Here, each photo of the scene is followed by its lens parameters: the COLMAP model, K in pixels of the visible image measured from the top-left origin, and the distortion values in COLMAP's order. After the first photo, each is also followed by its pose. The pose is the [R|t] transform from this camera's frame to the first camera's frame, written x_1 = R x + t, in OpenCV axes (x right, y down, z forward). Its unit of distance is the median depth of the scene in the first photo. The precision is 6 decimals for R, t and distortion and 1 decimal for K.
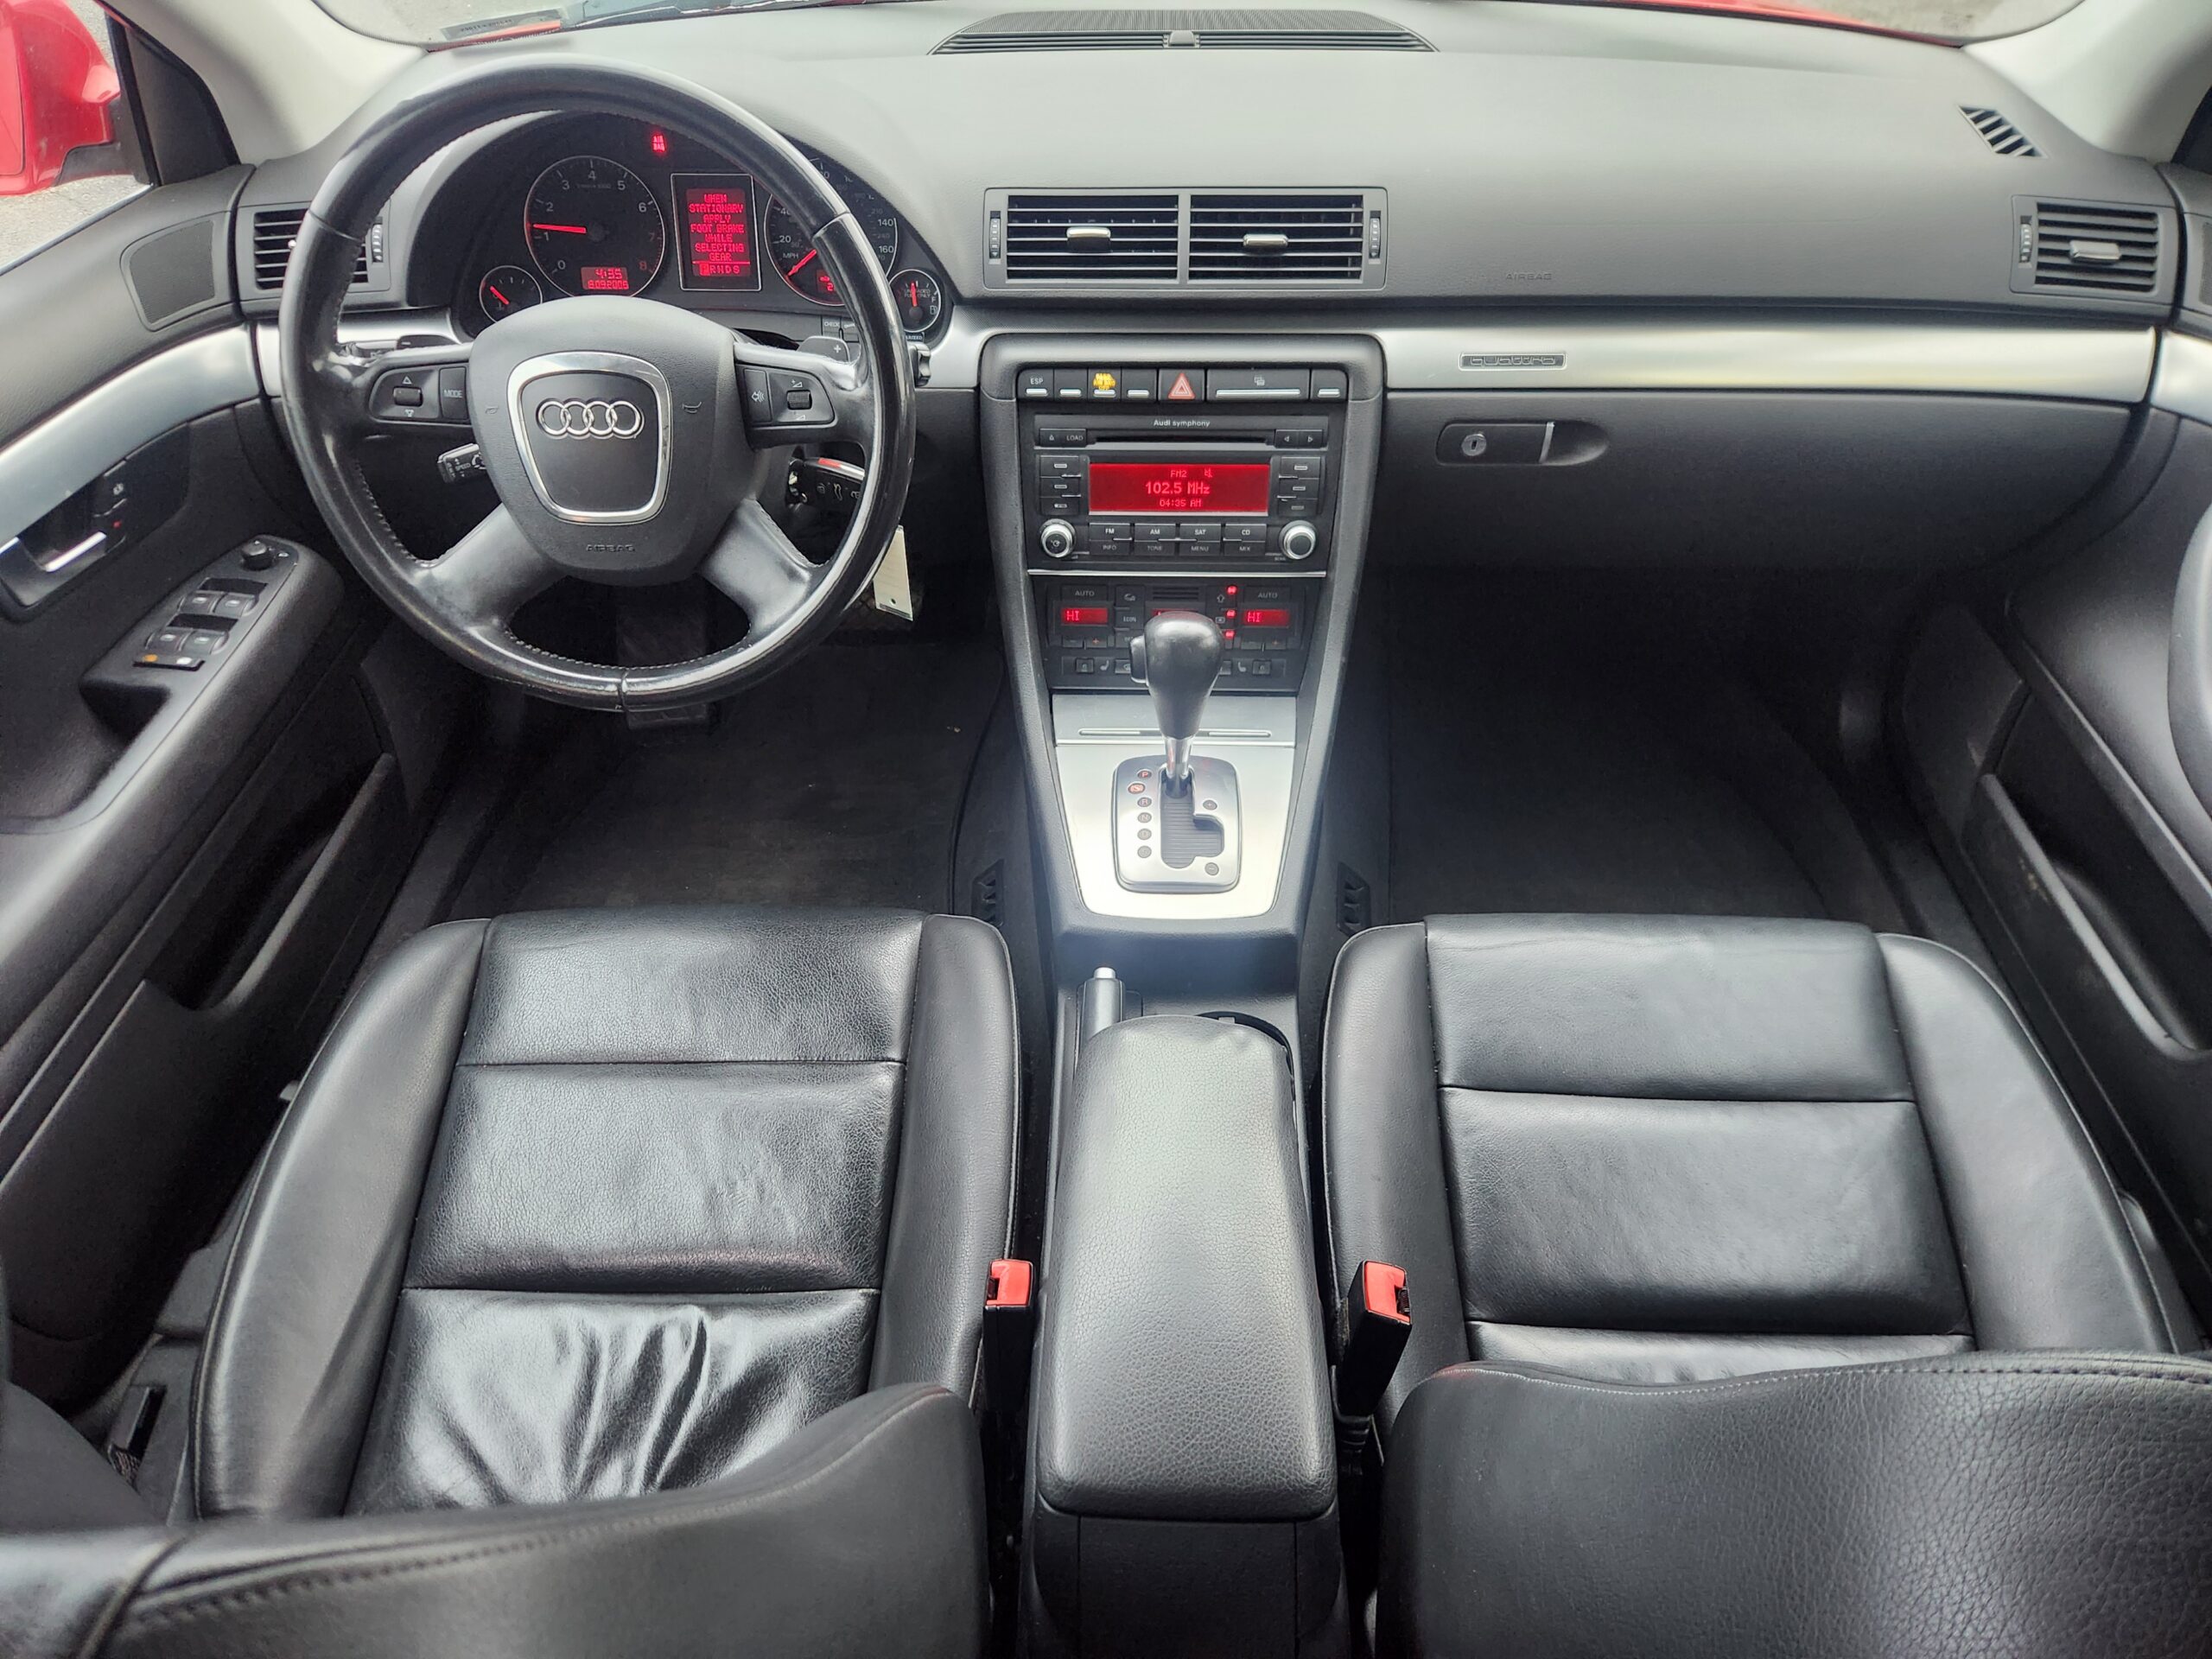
lens RADIAL K [[1480.0, 0, 1080.6], [0, 1480.0, 814.1], [0, 0, 1]] dist [0.053093, -0.029191]
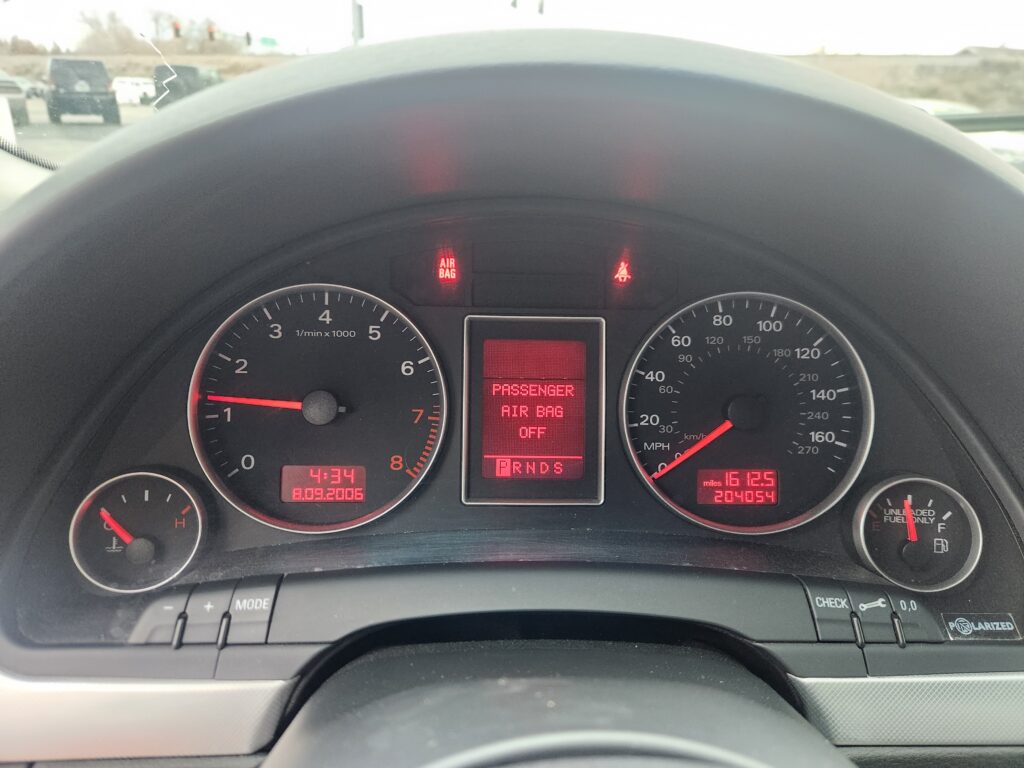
lens RADIAL K [[685.1, 0, 504.8], [0, 685.1, 382.3], [0, 0, 1]] dist [0.053093, -0.029191]
pose [[0.996656, 0.011646, 0.080875, -0.277156], [0.017499, 0.936401, -0.350496, -0.307902], [-0.079813, 0.350739, 0.933066, 0.754598]]
